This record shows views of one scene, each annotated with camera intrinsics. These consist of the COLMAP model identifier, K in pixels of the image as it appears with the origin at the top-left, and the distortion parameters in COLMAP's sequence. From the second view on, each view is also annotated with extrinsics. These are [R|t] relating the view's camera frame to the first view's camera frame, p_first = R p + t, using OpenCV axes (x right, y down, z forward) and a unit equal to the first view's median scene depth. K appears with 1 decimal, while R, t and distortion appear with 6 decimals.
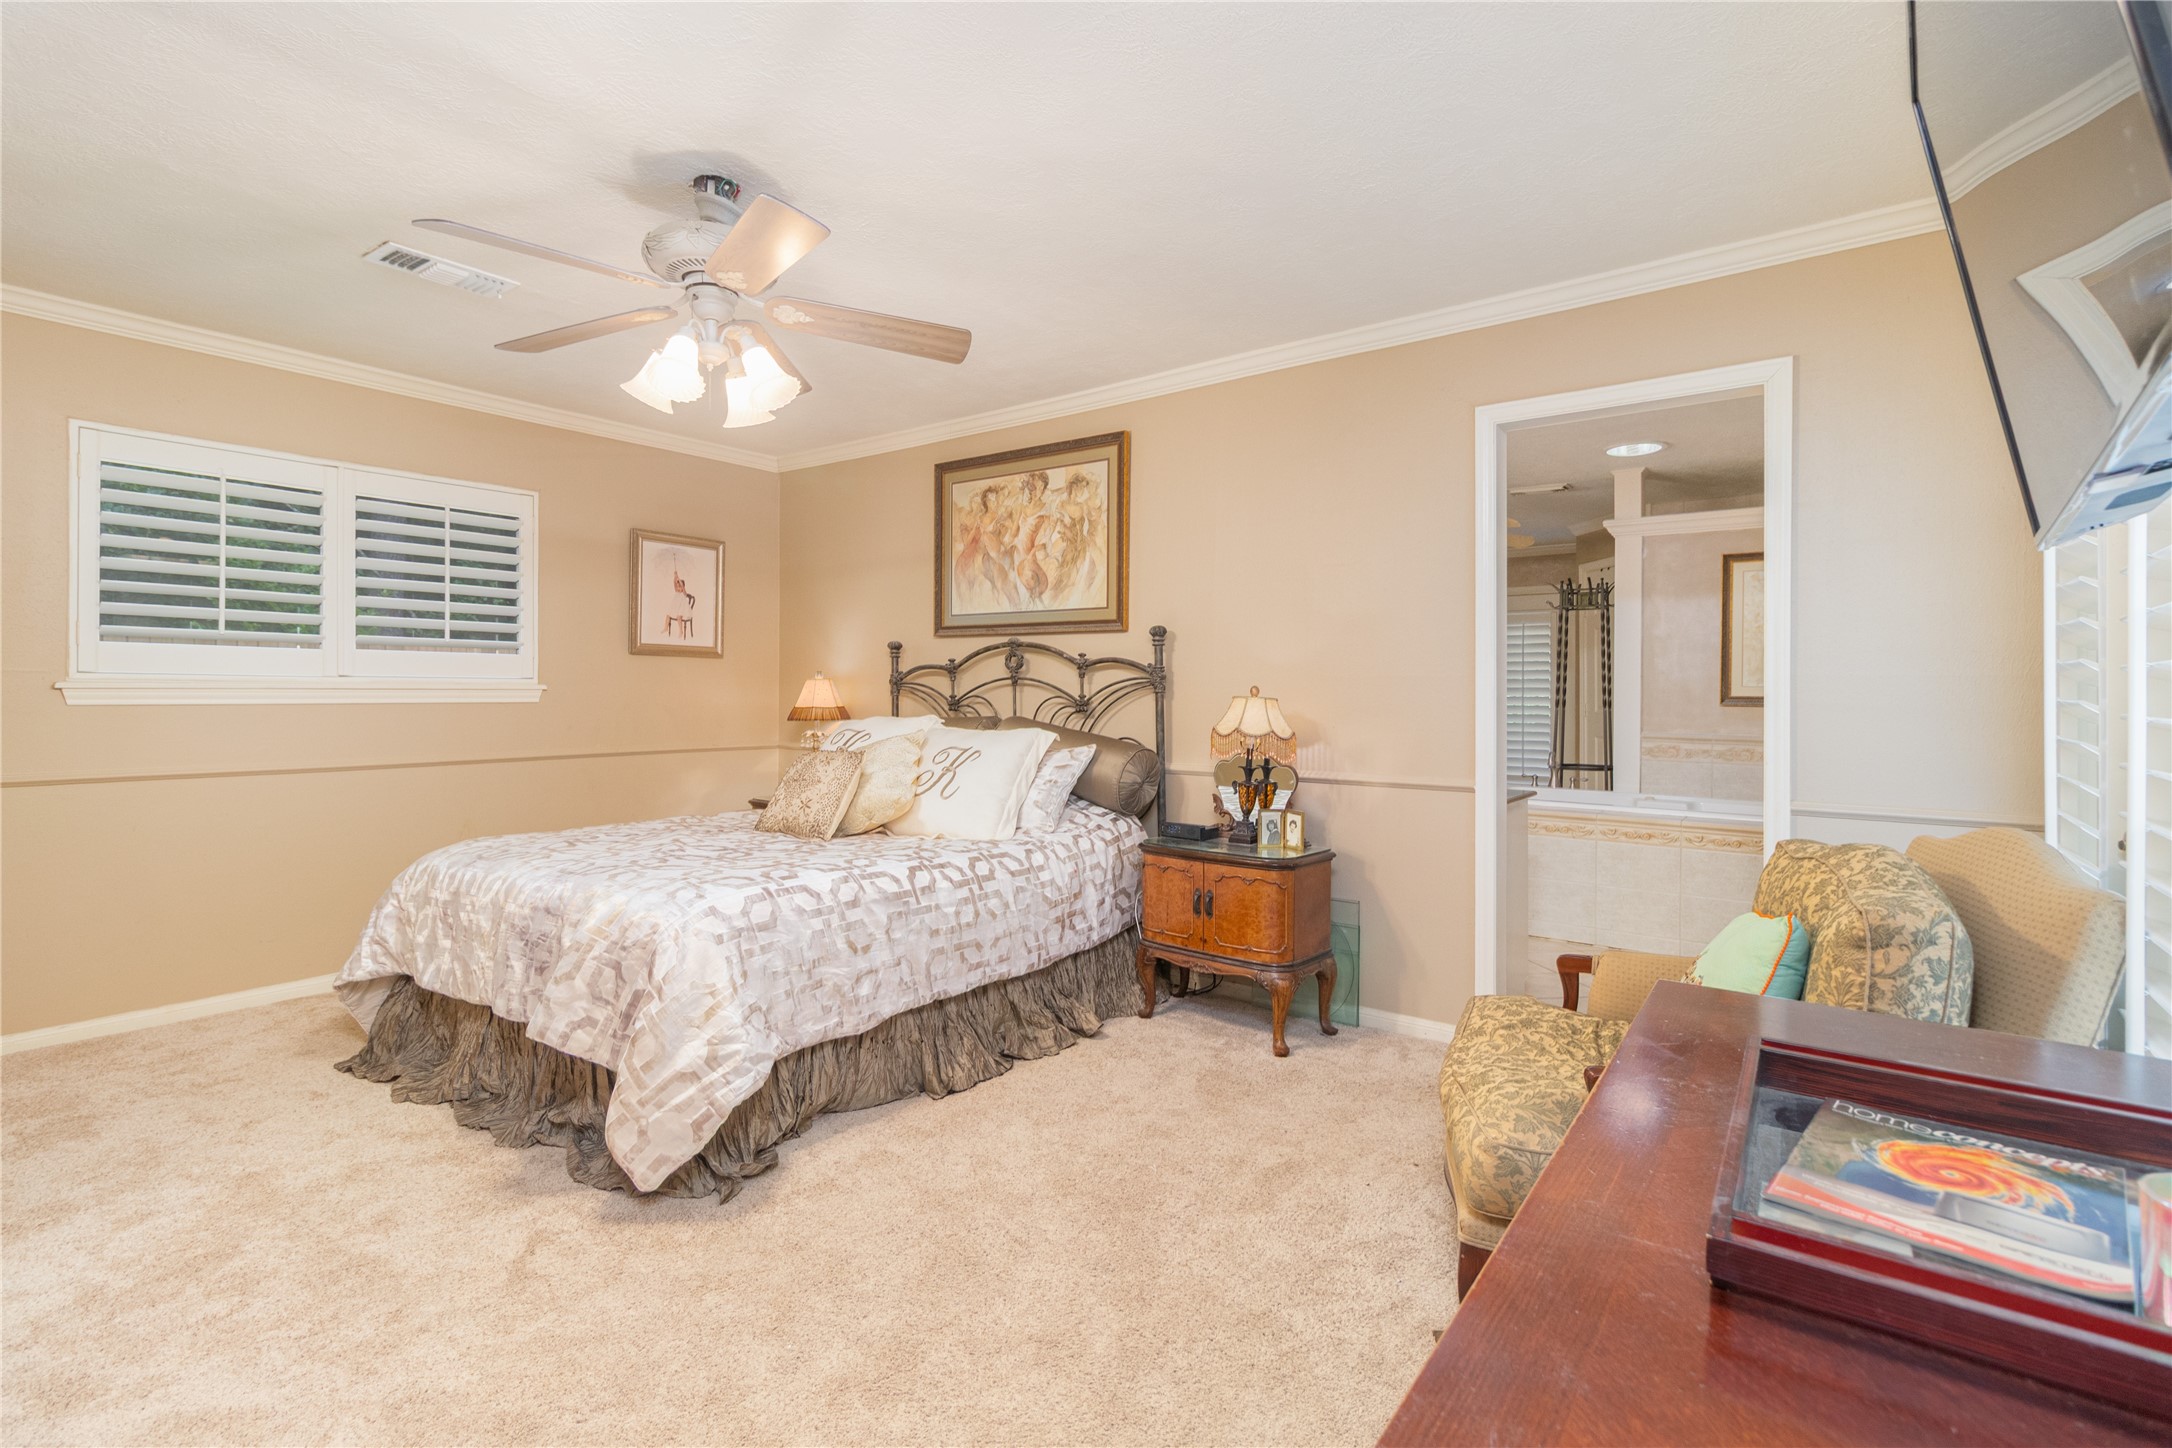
lens RADIAL K [[1013.8, 0, 1087.7], [0, 1013.8, 692.5], [0, 0, 1]] dist [0.009654, -0.000401]
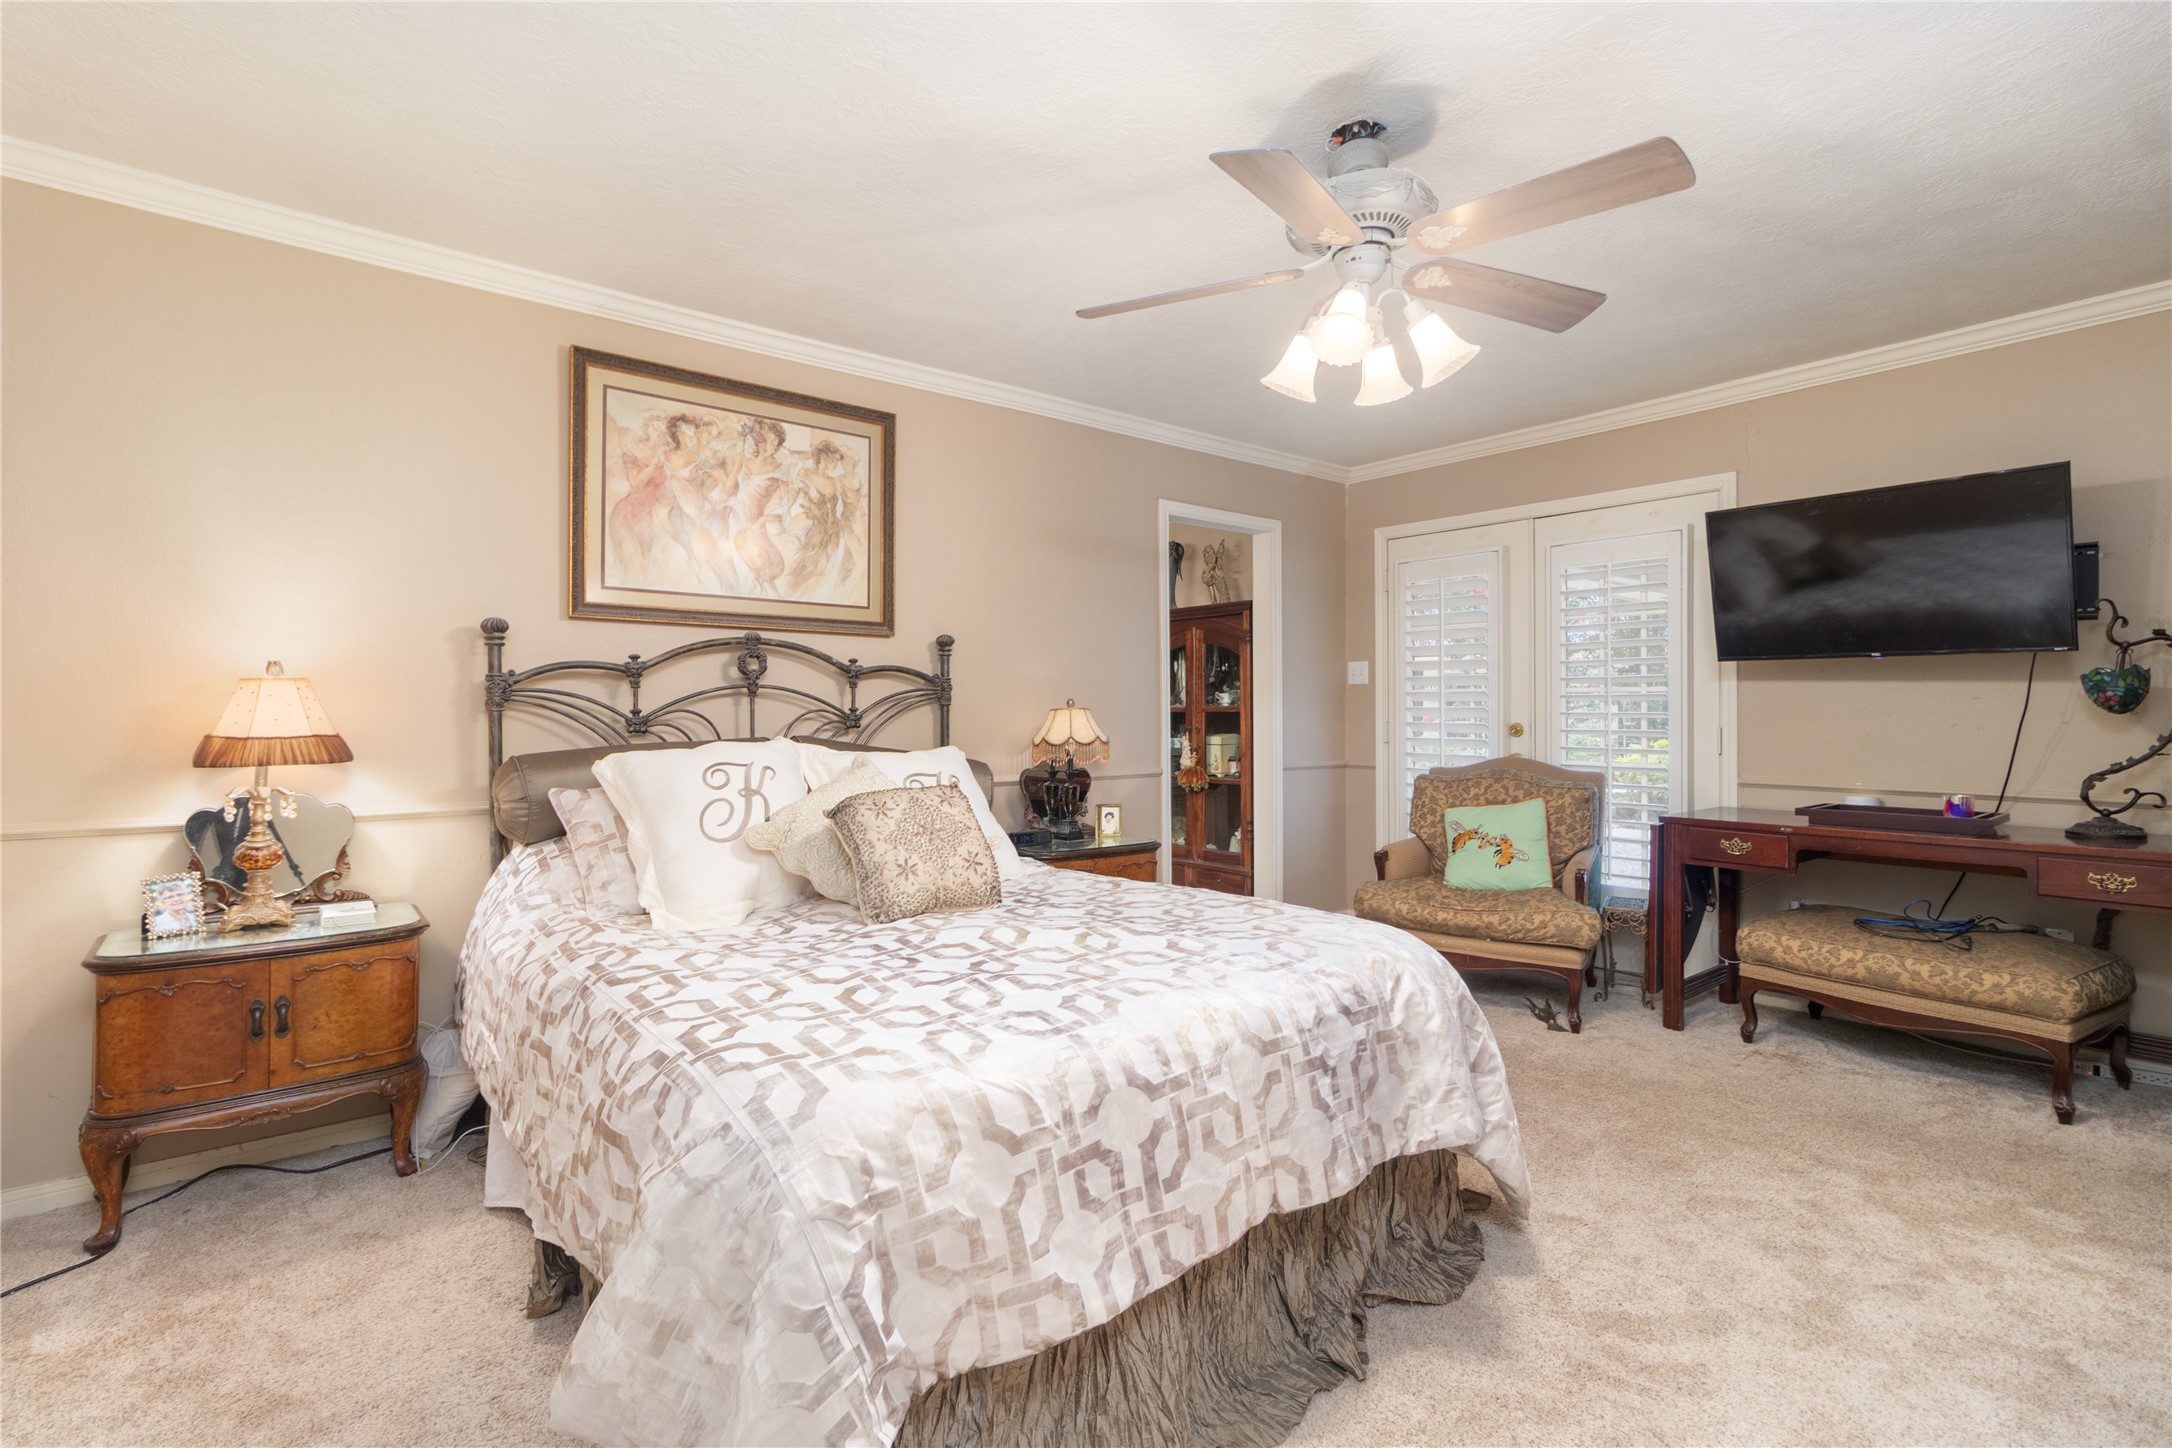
lens RADIAL K [[1013.8, 0, 1082.2], [0, 1013.8, 710.3], [0, 0, 1]] dist [0.009654, -0.000401]
pose [[0.241109, -0.001738, 0.970496, -0.767525], [0.007232, 0.999974, -0.000006, 0.005512], [-0.970471, 0.007020, 0.241115, 0.601919]]
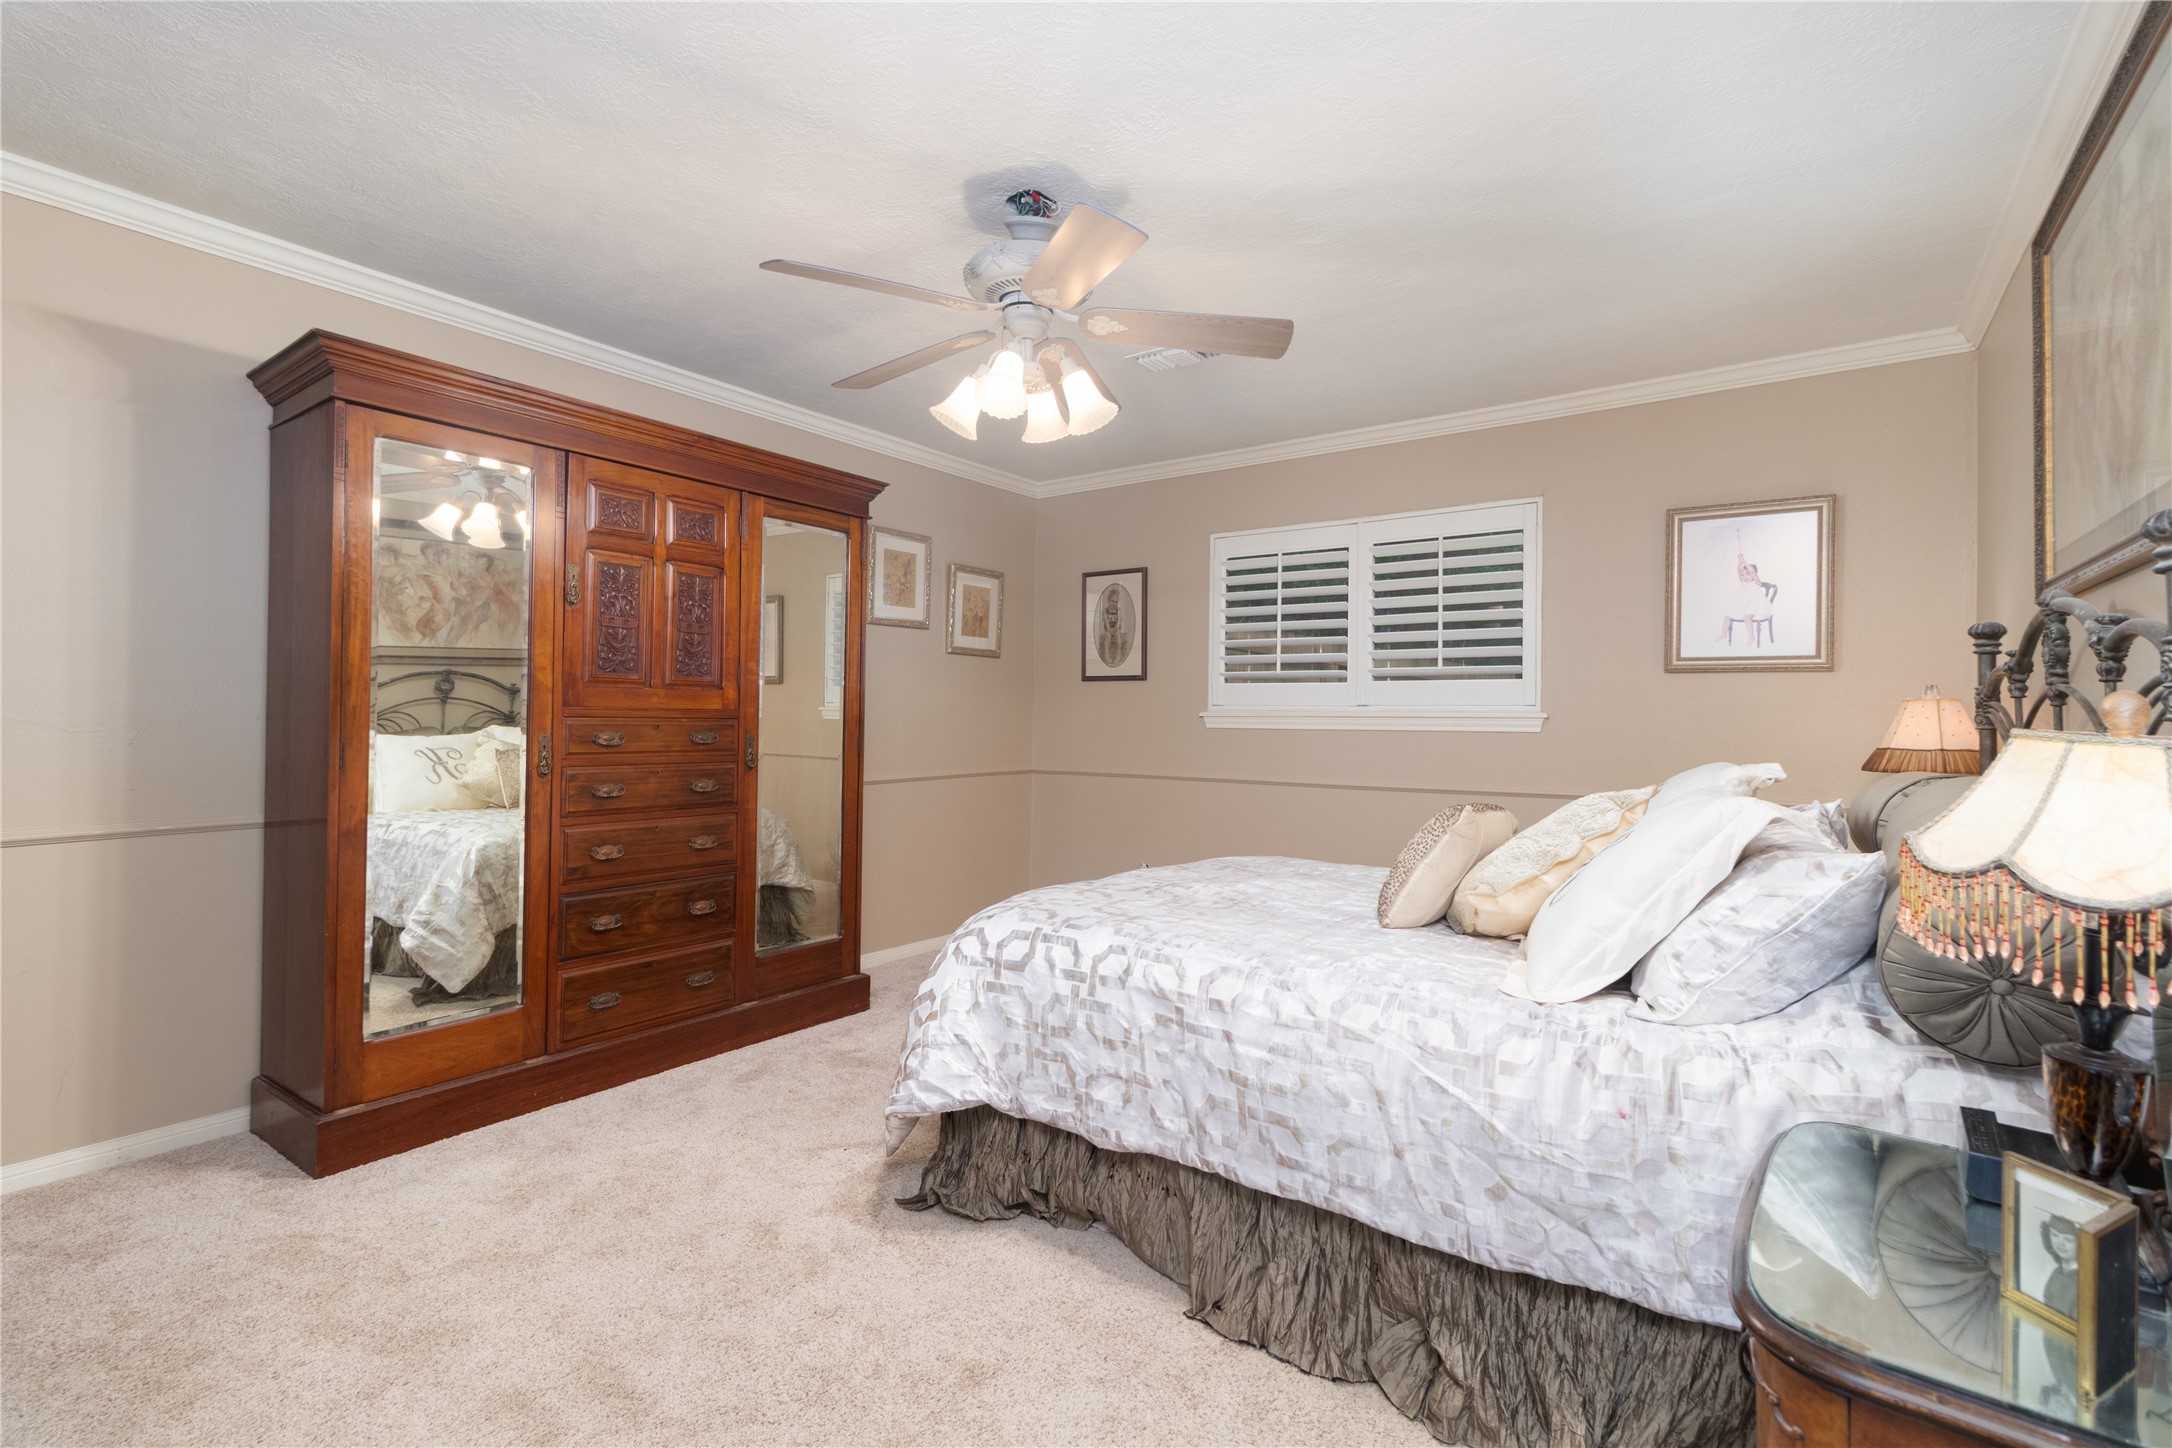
lens RADIAL K [[1013.8, 0, 1072.8], [0, 1013.8, 708.2], [0, 0, 1]] dist [0.009654, -0.000401]
pose [[-0.009310, -0.006170, -0.999938, 0.376742], [-0.007486, 0.999953, -0.006100, -0.002825], [0.999929, 0.007429, -0.009356, 0.637174]]
